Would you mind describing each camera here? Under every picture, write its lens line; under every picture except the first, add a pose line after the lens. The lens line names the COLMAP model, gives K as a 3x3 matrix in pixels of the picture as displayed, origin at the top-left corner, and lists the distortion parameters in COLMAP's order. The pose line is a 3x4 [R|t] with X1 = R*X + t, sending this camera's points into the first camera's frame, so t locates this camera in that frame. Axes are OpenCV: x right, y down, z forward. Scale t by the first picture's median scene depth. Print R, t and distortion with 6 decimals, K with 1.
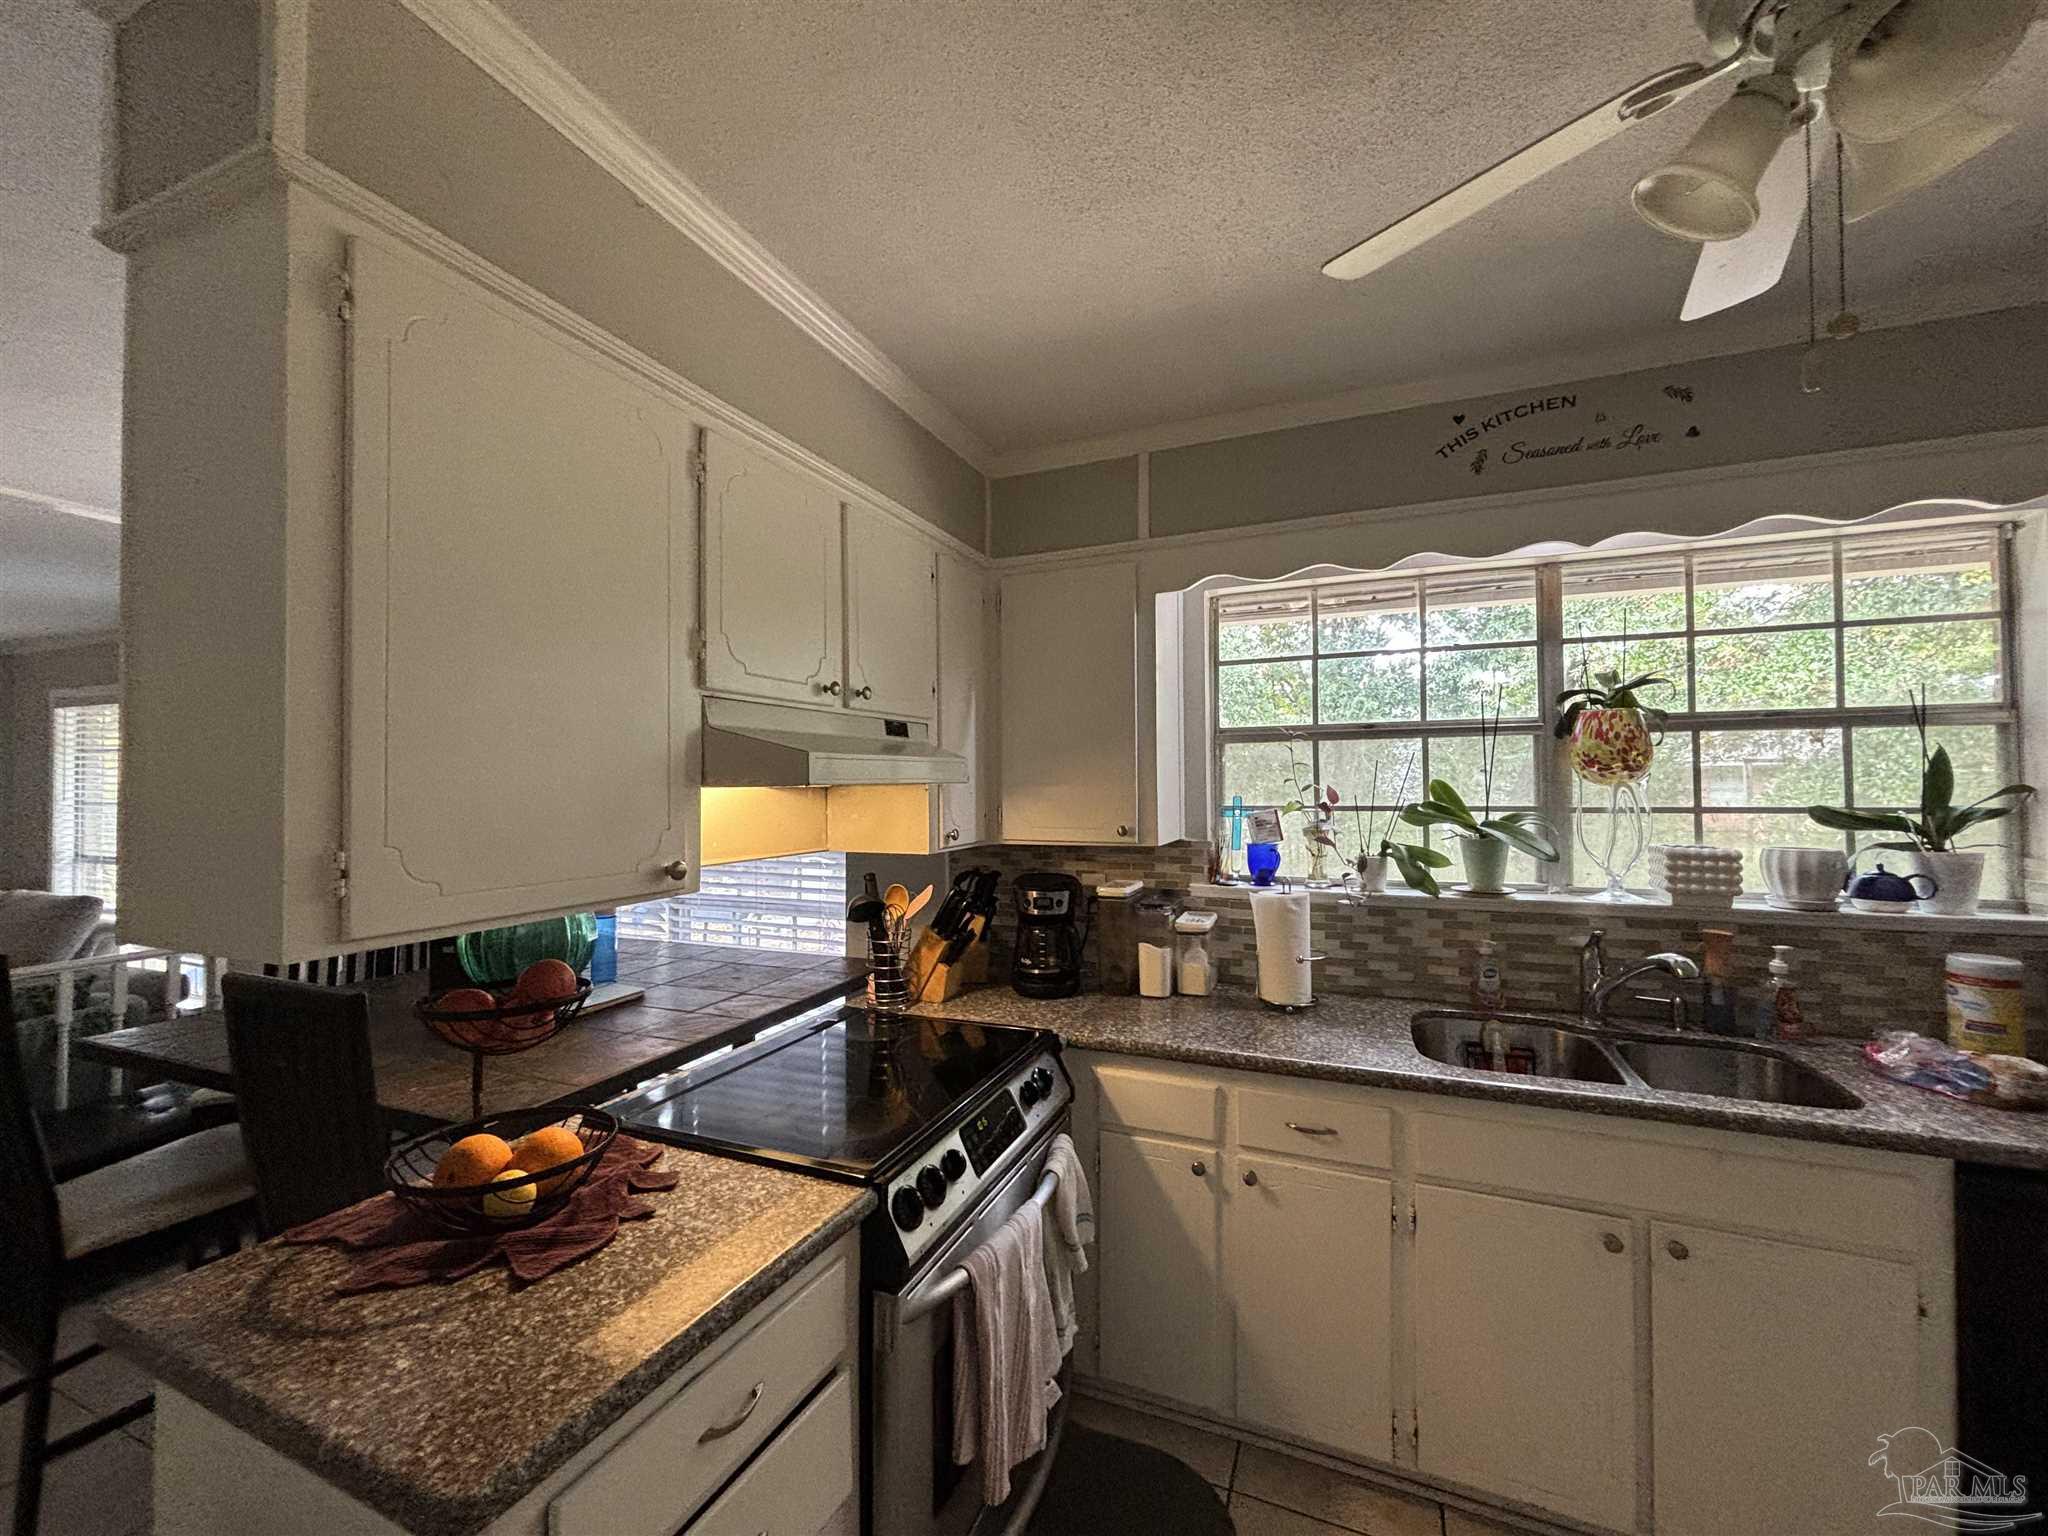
lens RADIAL K [[826.1, 0, 1023.0], [0, 826.1, 767.5], [0, 0, 1]] dist [-0.000183, -0.000872]
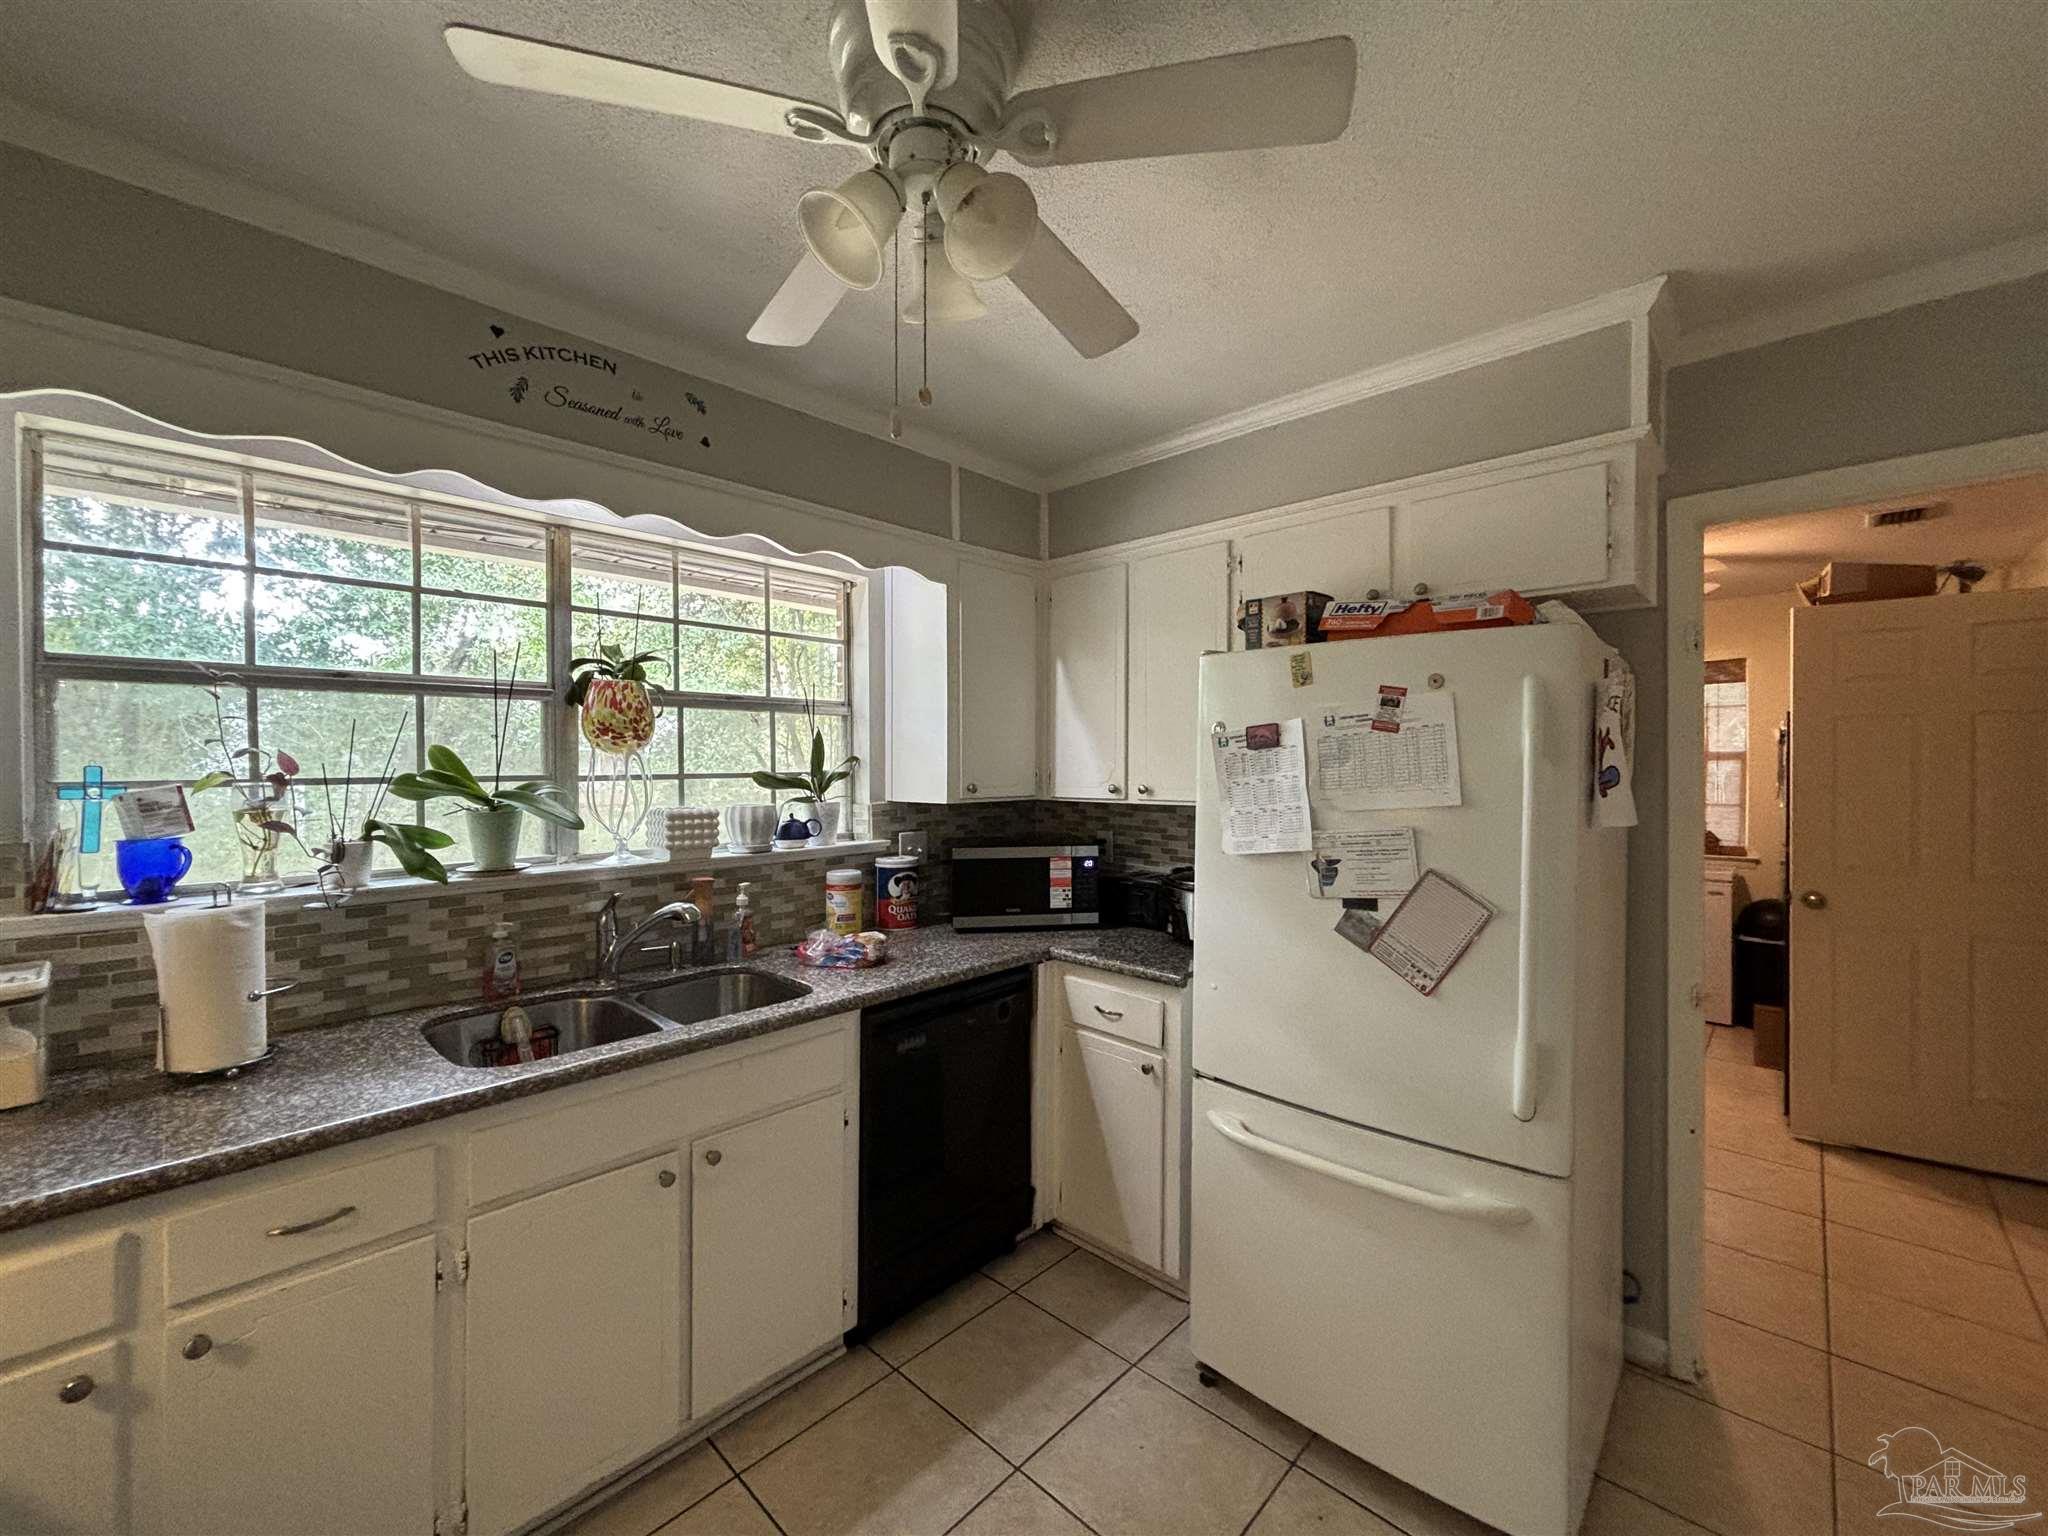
lens RADIAL K [[826.1, 0, 1020.2], [0, 826.1, 769.8], [0, 0, 1]] dist [-0.000183, -0.000872]
pose [[0.352385, -0.002287, 0.935852, -0.096530], [-0.018015, 0.999795, 0.009227, 0.025172], [-0.935682, -0.020111, 0.352272, 0.166975]]
